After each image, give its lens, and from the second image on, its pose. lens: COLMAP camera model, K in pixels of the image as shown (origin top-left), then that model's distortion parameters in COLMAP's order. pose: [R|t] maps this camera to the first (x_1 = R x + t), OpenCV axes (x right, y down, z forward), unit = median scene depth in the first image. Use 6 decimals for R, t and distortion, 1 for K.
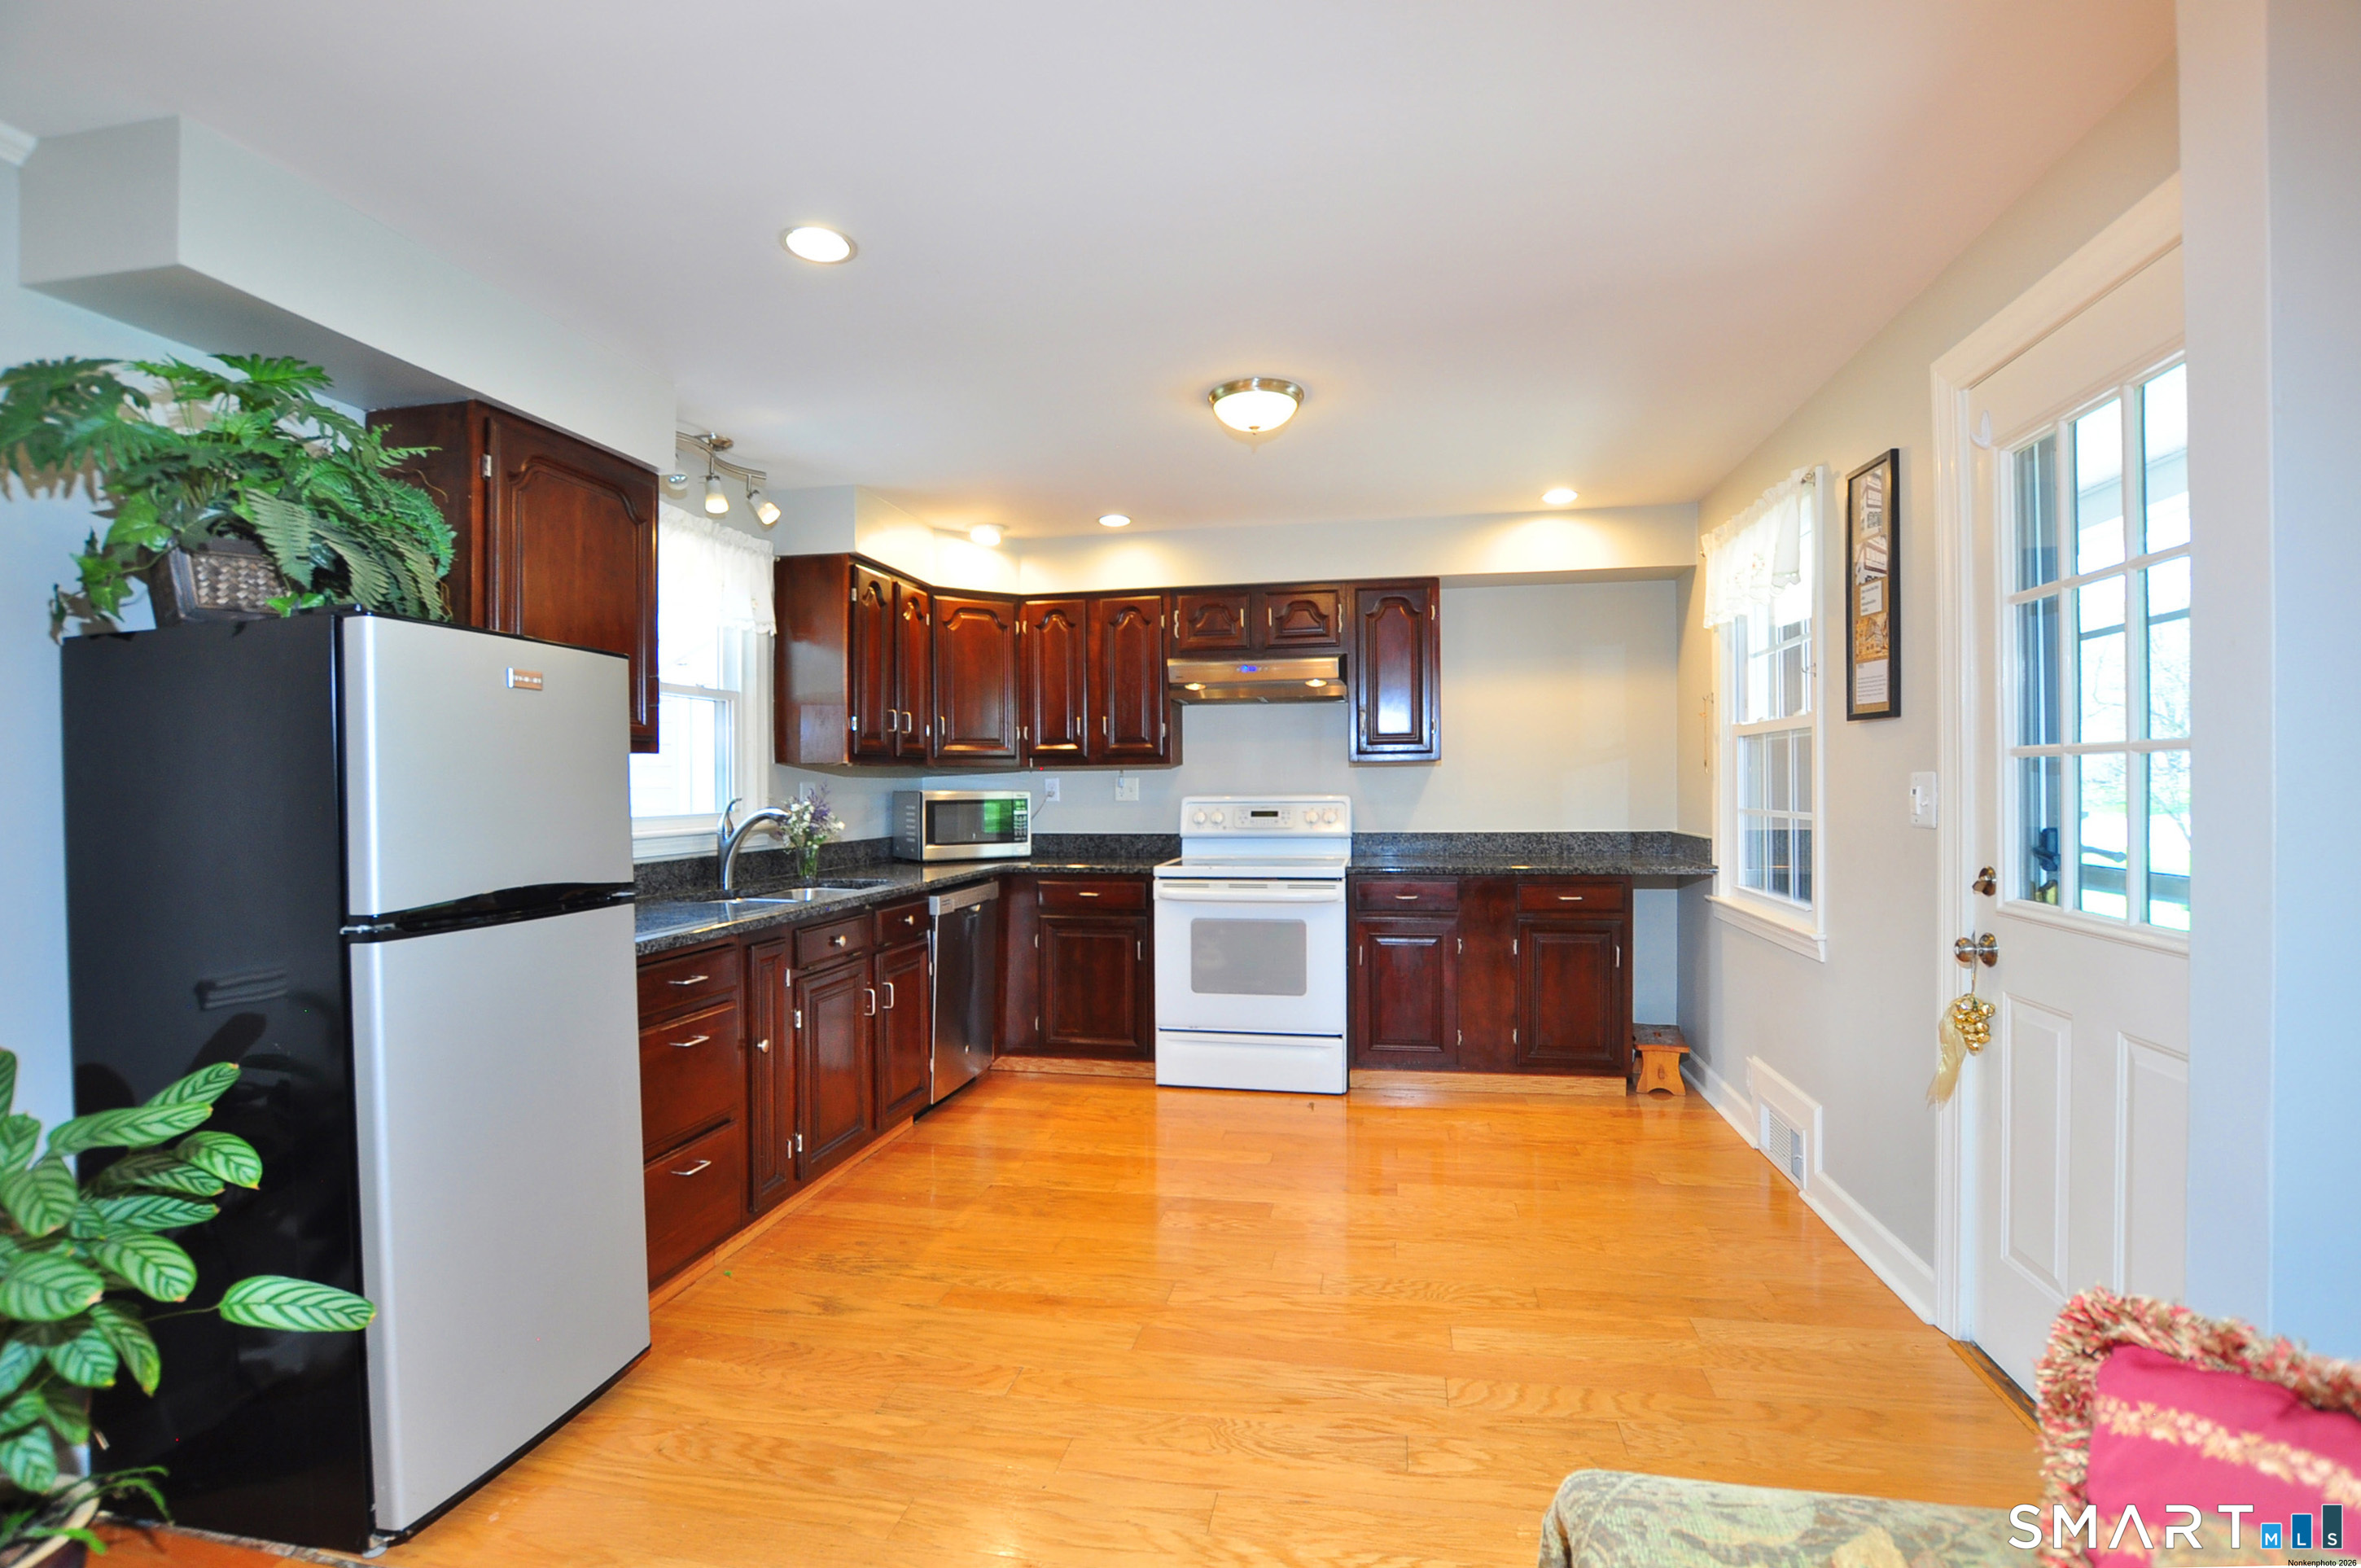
lens RADIAL K [[1056.7, 0, 1189.8], [0, 1056.7, 790.5], [0, 0, 1]] dist [-0.013311, 0.000240]
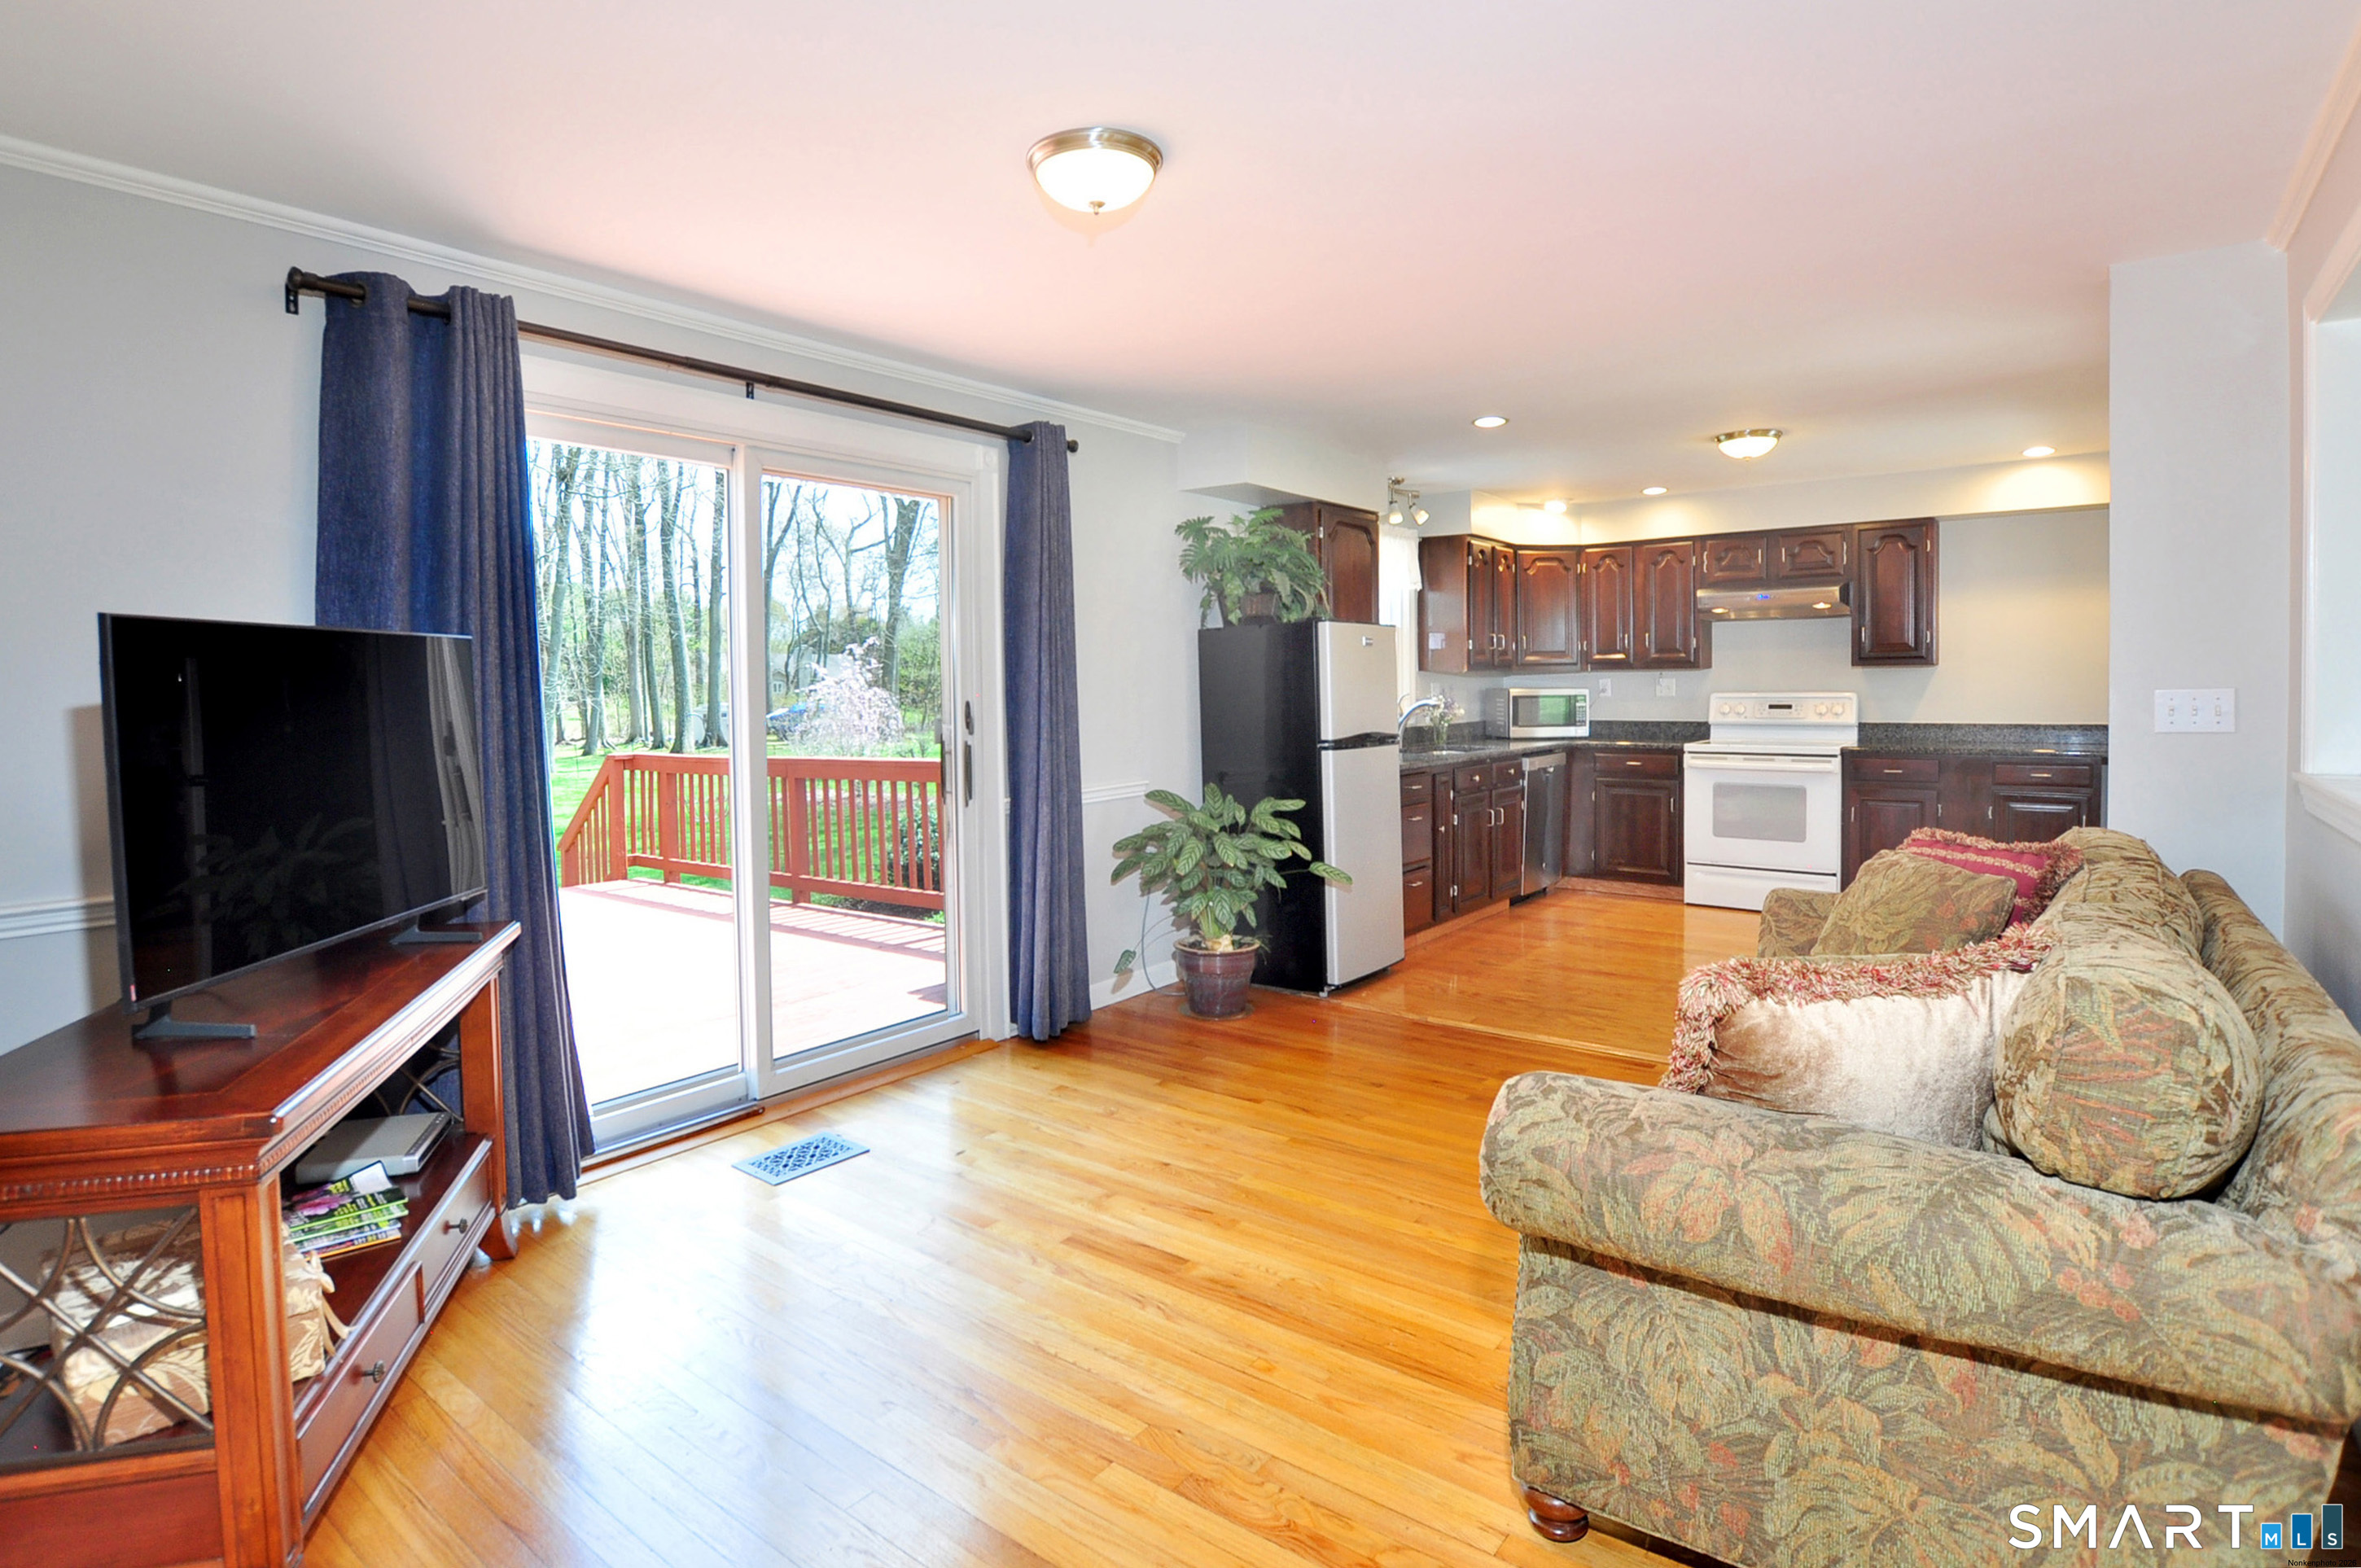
lens RADIAL K [[1097.6, 0, 1162.6], [0, 1097.6, 708.1], [0, 0, 1]] dist [-0.047144, -0.000158]
pose [[0.875755, 0.009139, -0.482669, 0.051829], [0.001189, 0.999777, 0.021089, -0.005256], [0.482754, -0.019043, 0.875549, -0.551434]]
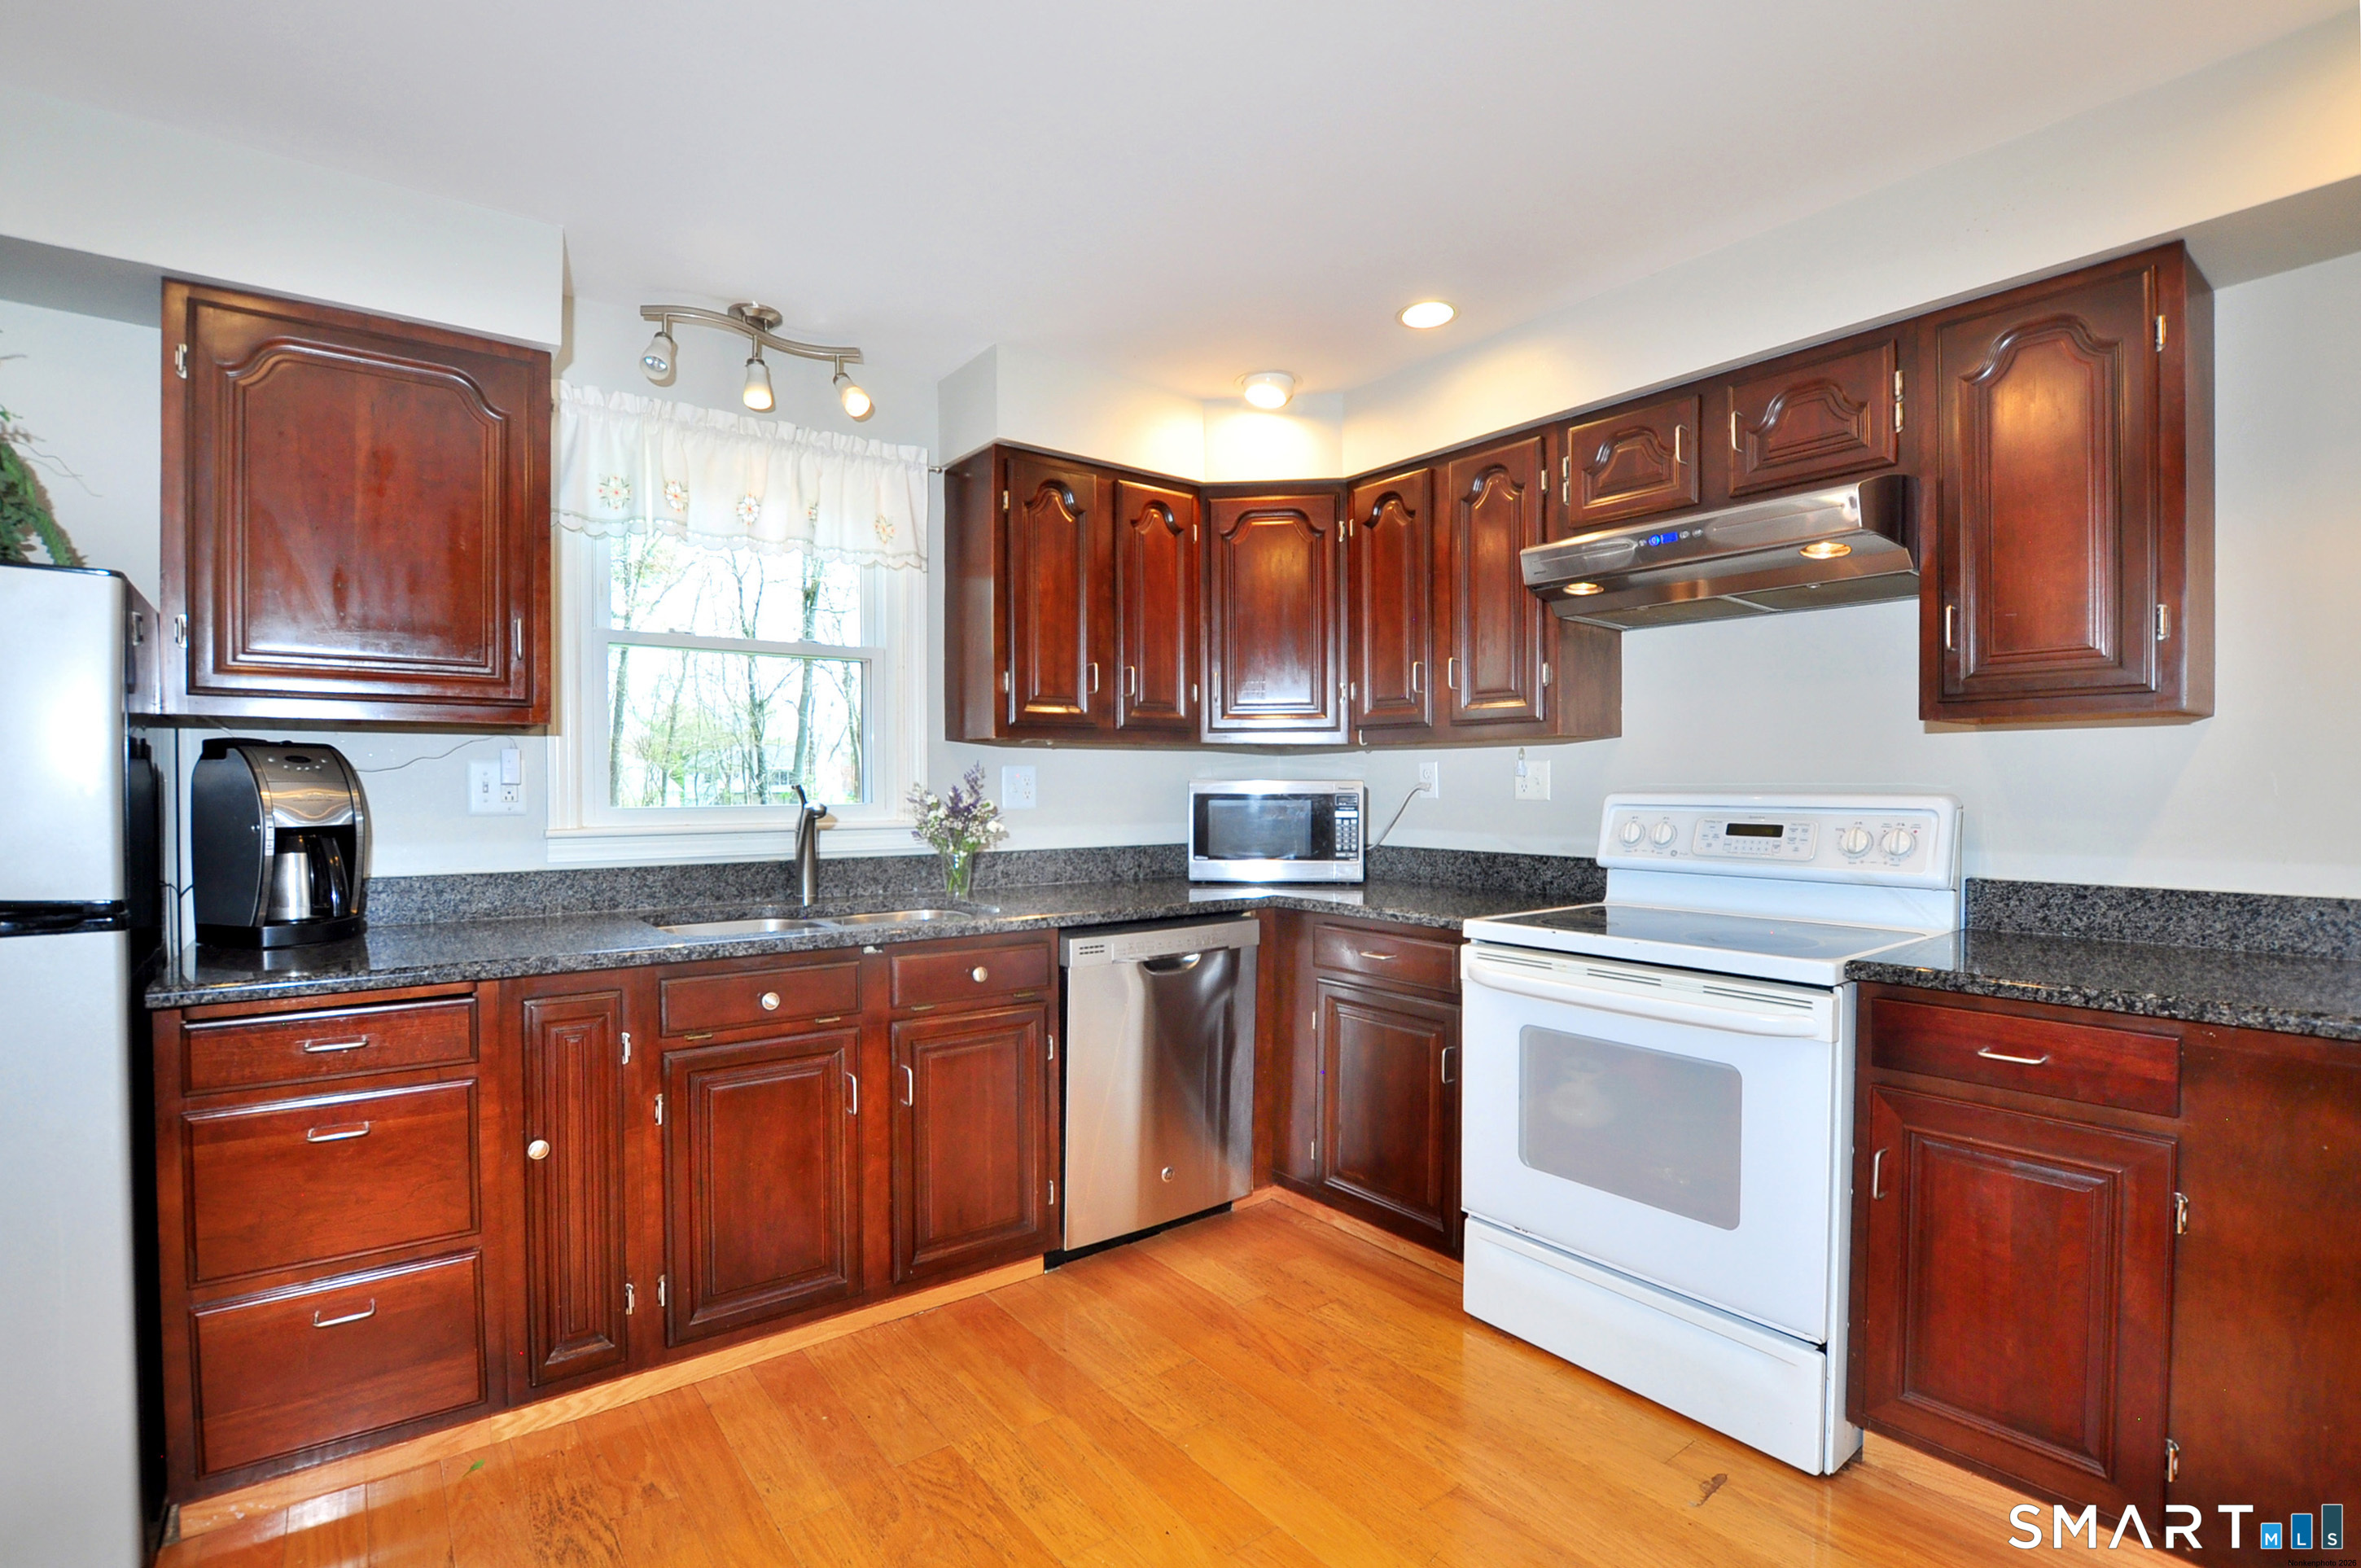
lens RADIAL K [[1083.2, 0, 1168.1], [0, 1083.2, 796.0], [0, 0, 1]] dist [-0.022849, -0.000232]
pose [[0.750130, 0.015573, -0.661107, 0.220206], [-0.009314, 0.999872, 0.012984, 0.001778], [0.661225, -0.003582, 0.750179, 0.472787]]
